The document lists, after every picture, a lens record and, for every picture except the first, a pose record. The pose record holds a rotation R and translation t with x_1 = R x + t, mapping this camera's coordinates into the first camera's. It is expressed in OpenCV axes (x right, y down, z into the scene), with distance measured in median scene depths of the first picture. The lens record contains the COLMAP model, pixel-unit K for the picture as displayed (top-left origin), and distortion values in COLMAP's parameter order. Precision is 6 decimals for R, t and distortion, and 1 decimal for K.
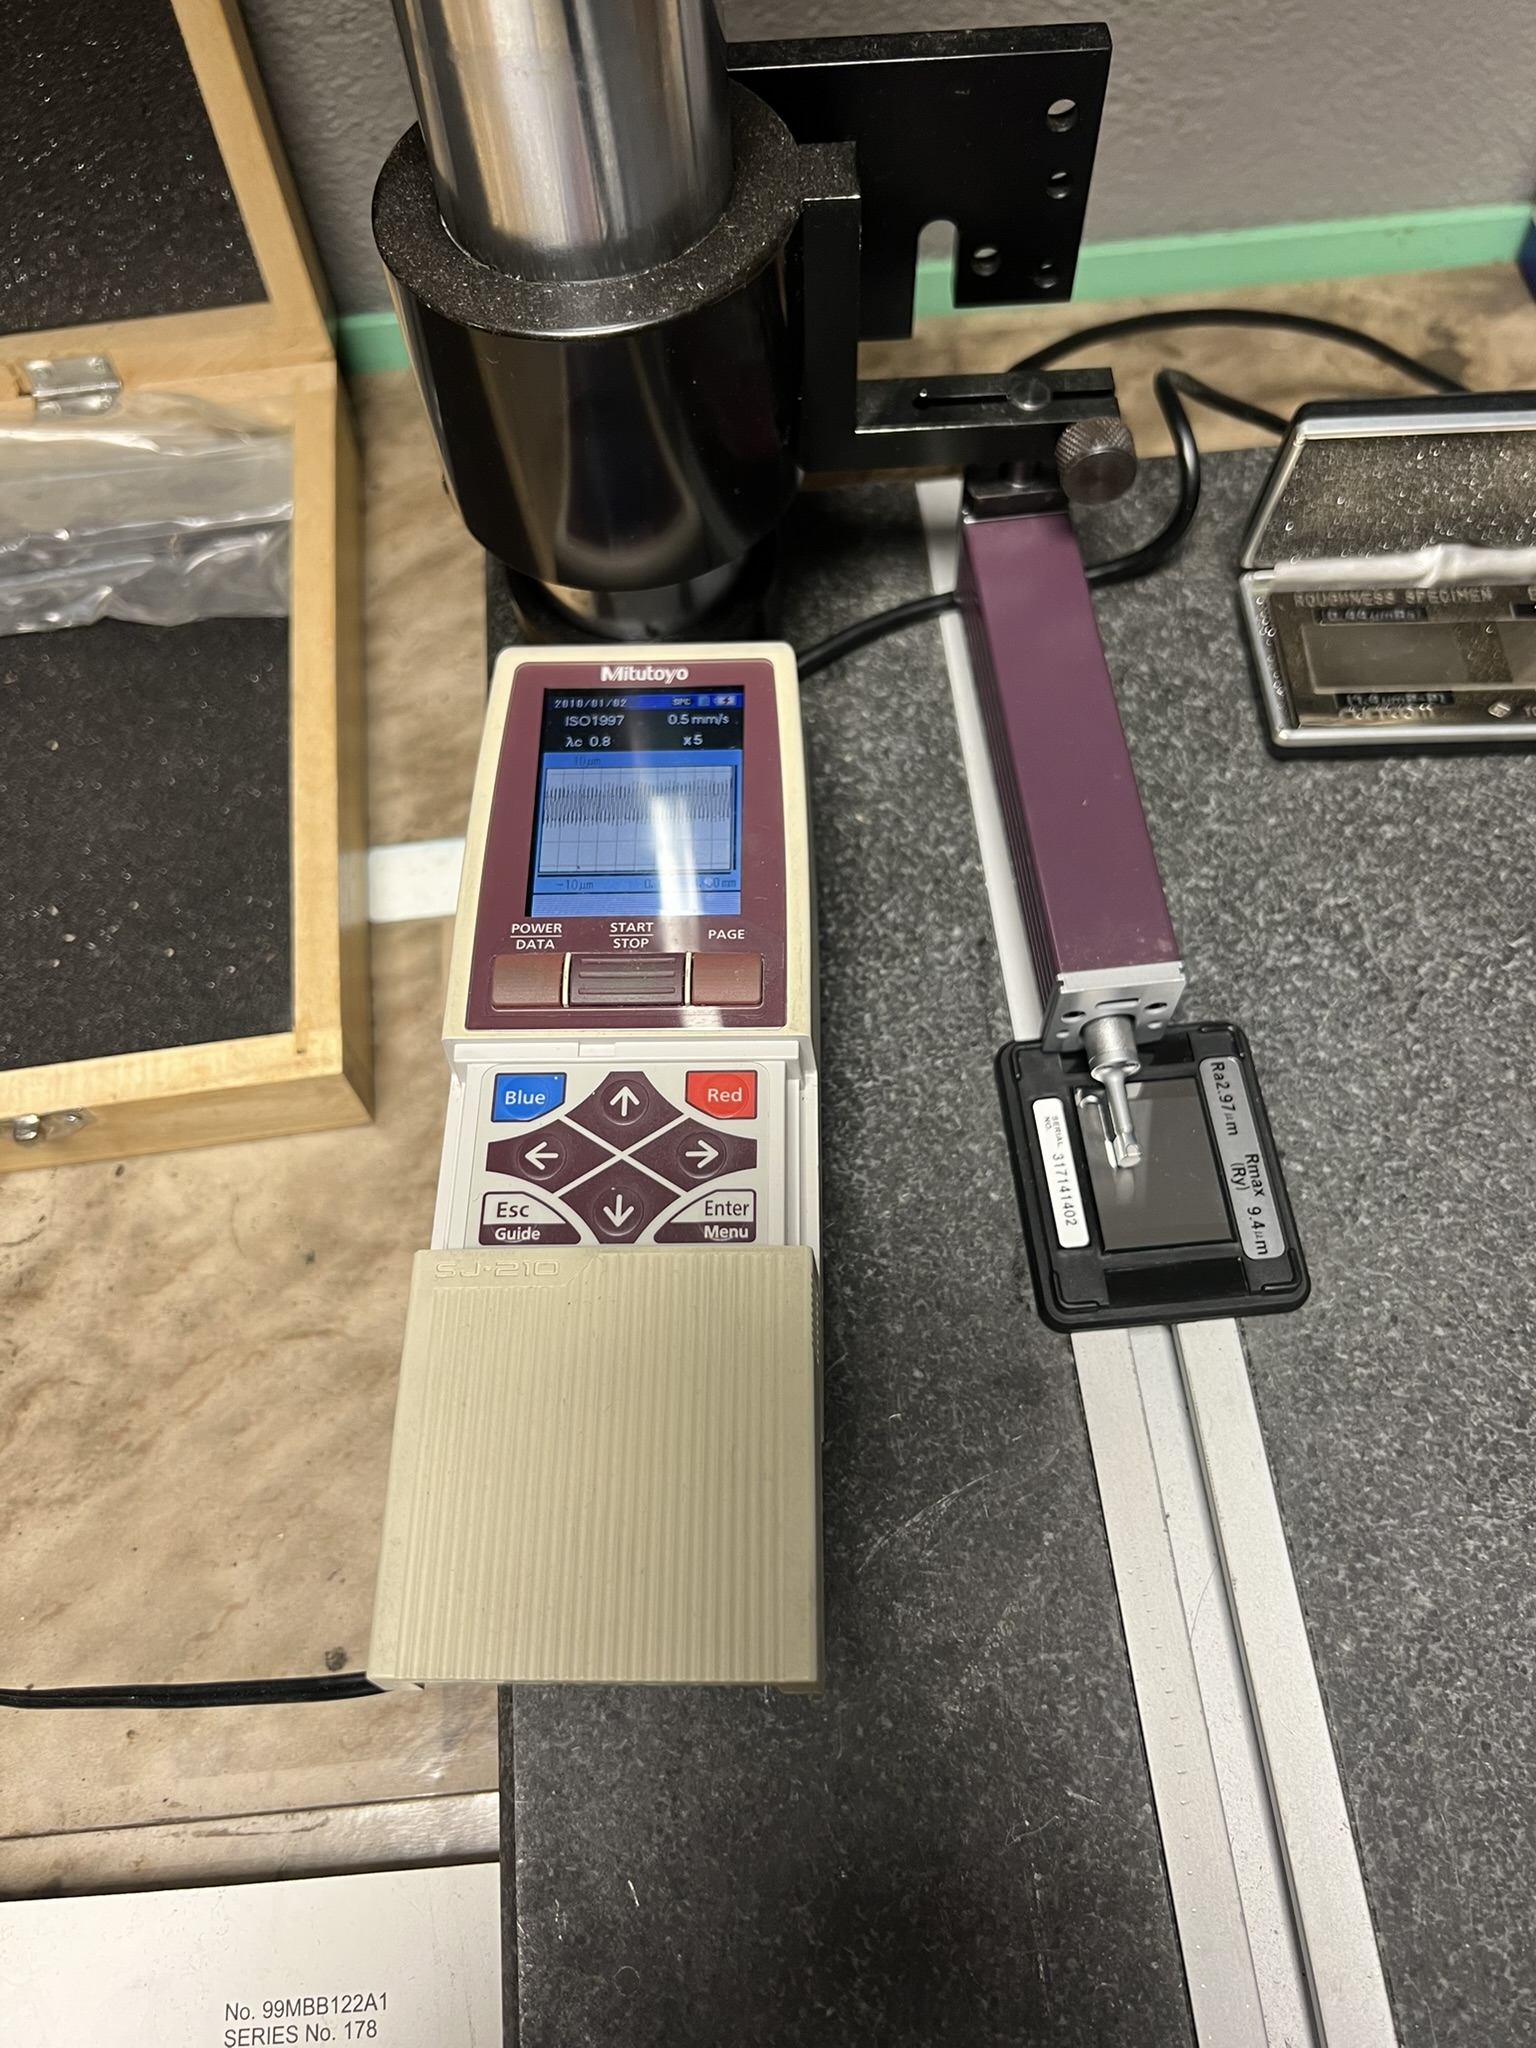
lens RADIAL K [[1589.6, 0, 753.9], [0, 1589.6, 1017.6], [0, 0, 1]] dist [0.034761, -0.072946]
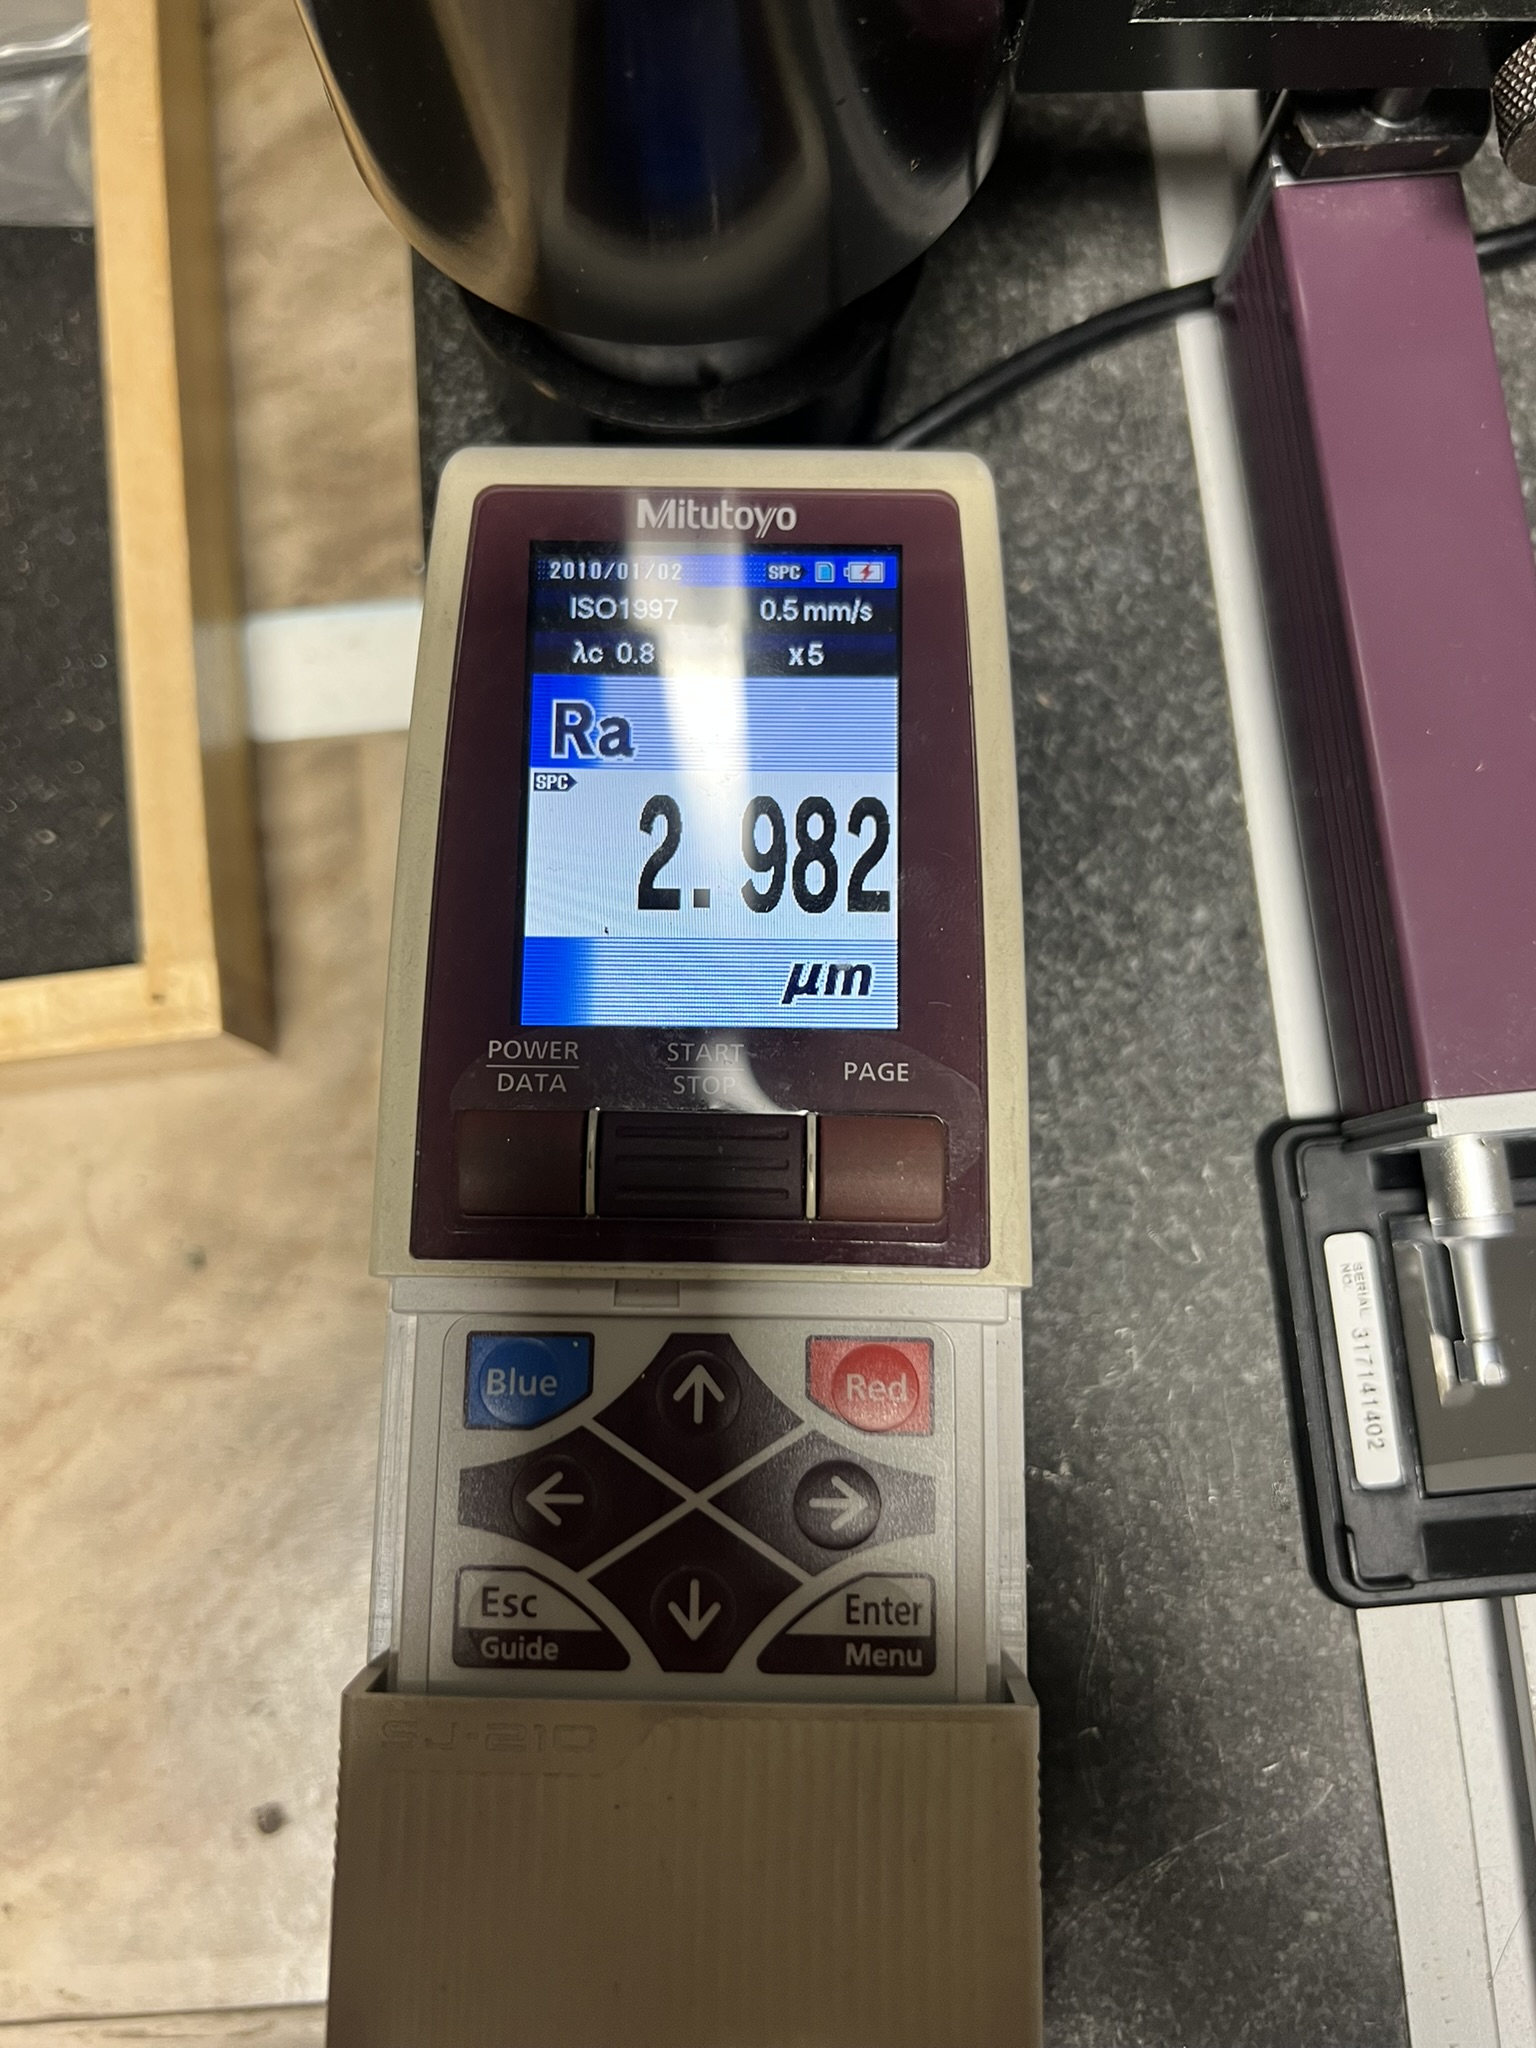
lens RADIAL K [[1589.6, 0, 753.9], [0, 1589.6, 1017.6], [0, 0, 1]] dist [0.034761, -0.072946]
pose [[0.999310, 0.012022, 0.035136, -0.067558], [-0.021810, 0.955781, 0.293269, -0.196138], [-0.030057, -0.293833, 0.955384, 0.403312]]
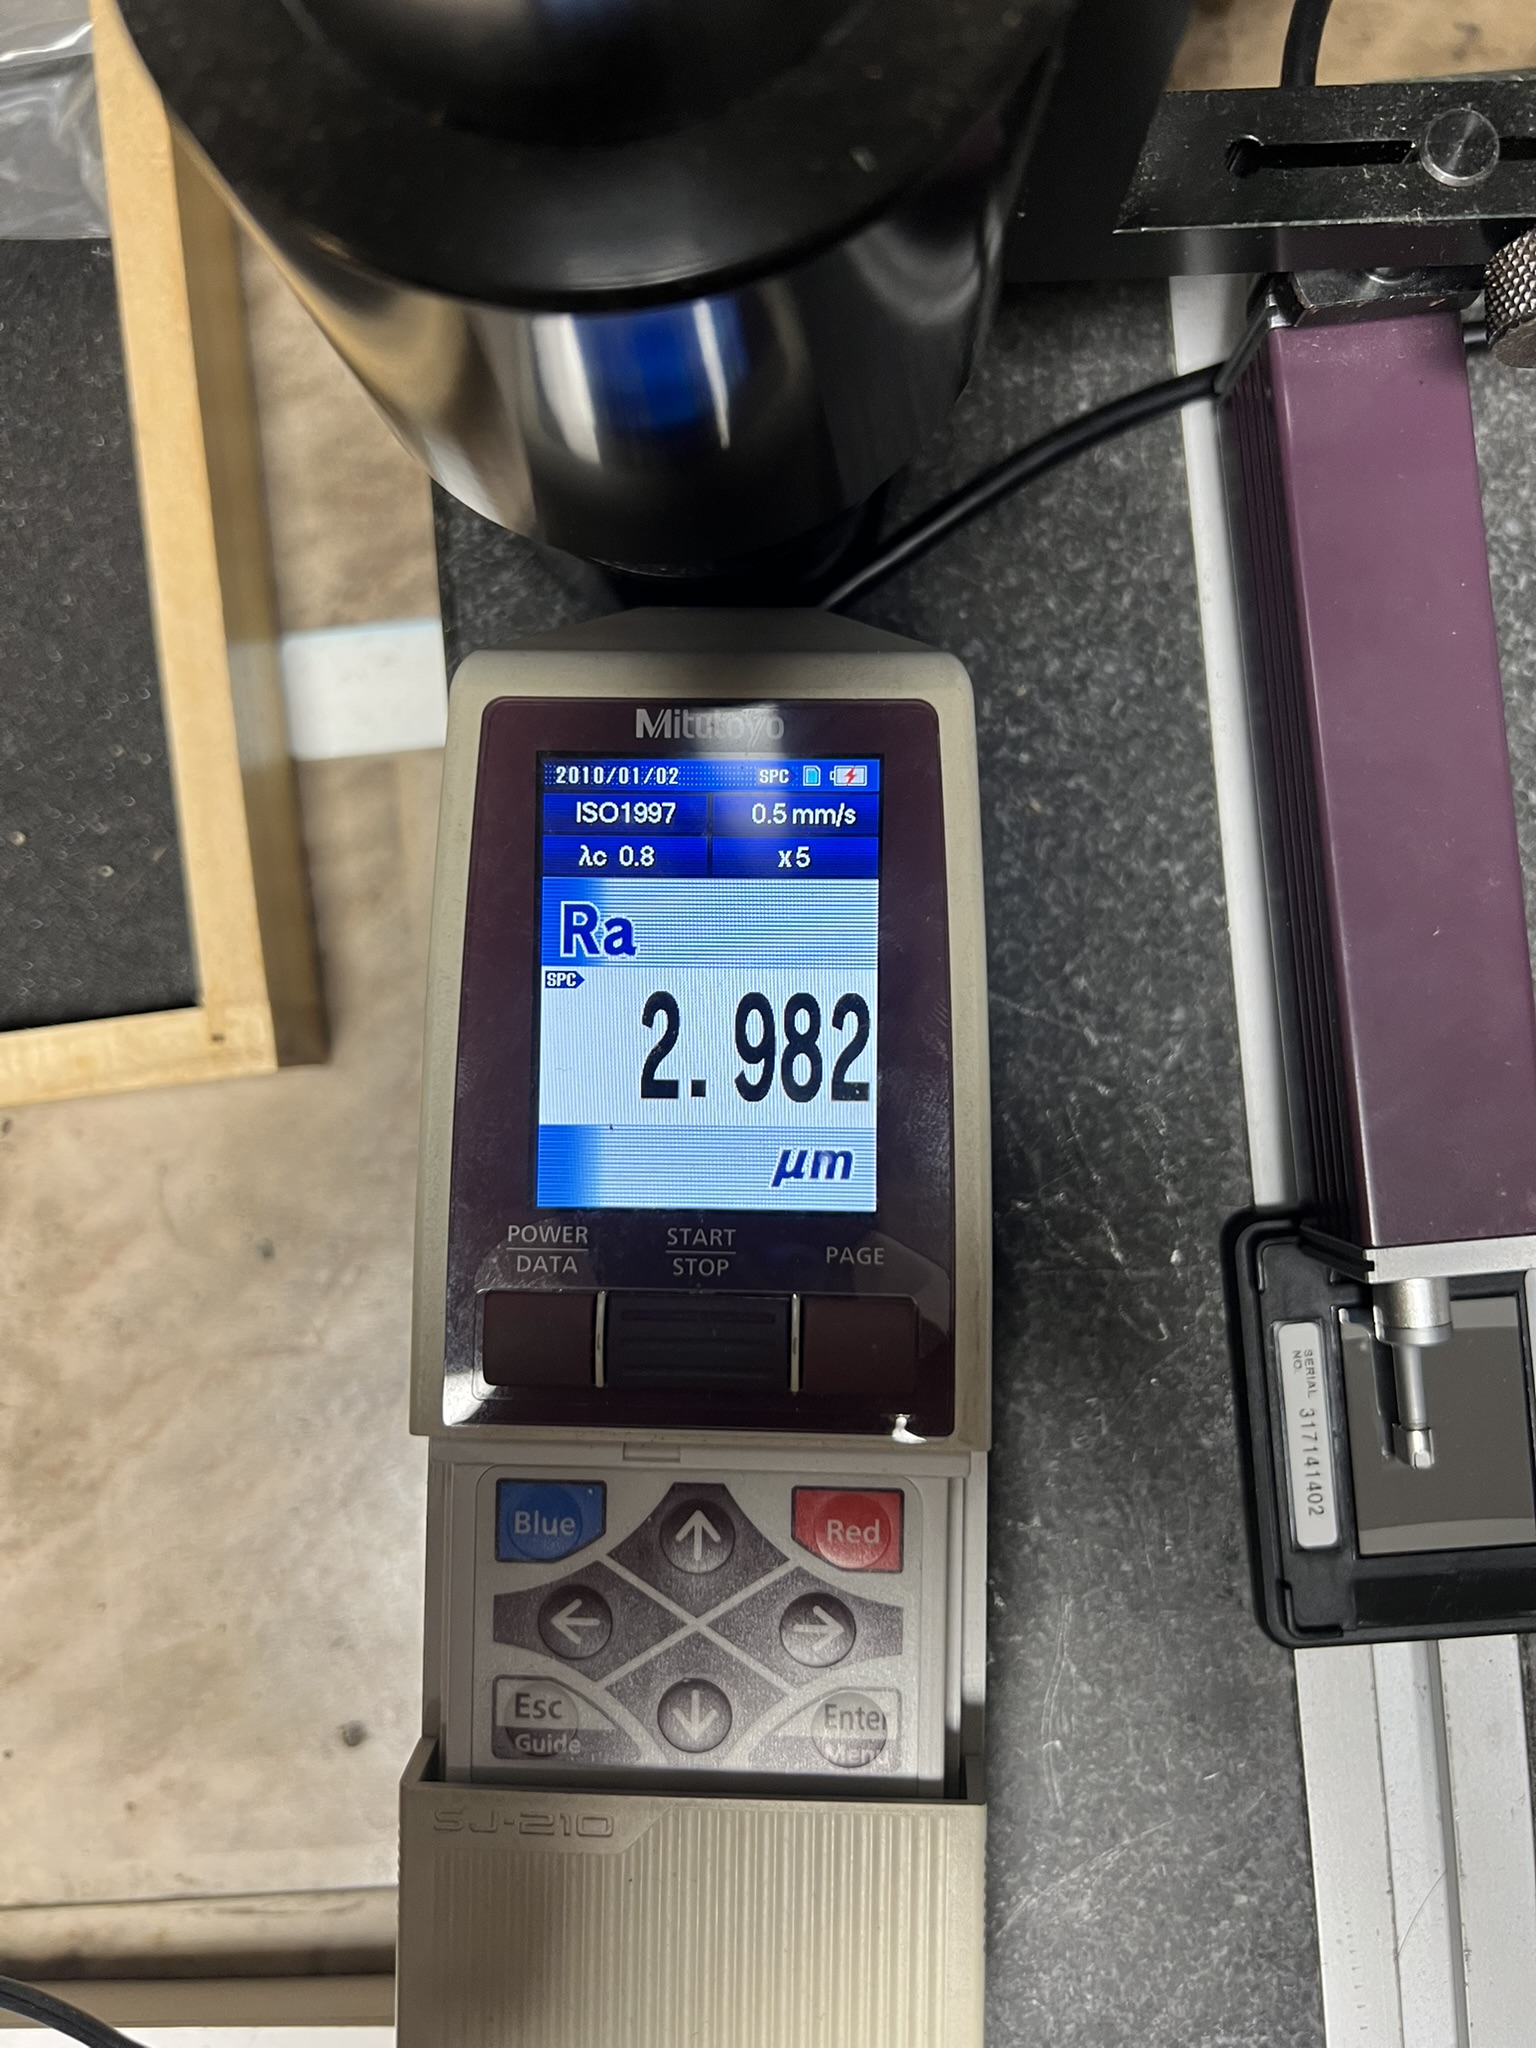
lens RADIAL K [[1589.6, 0, 753.9], [0, 1589.6, 1017.6], [0, 0, 1]] dist [0.034761, -0.072946]
pose [[0.999986, 0.005211, -0.001130, -0.047769], [-0.004220, 0.902984, 0.429653, -0.339981], [0.003260, -0.429642, 0.902993, 0.405781]]
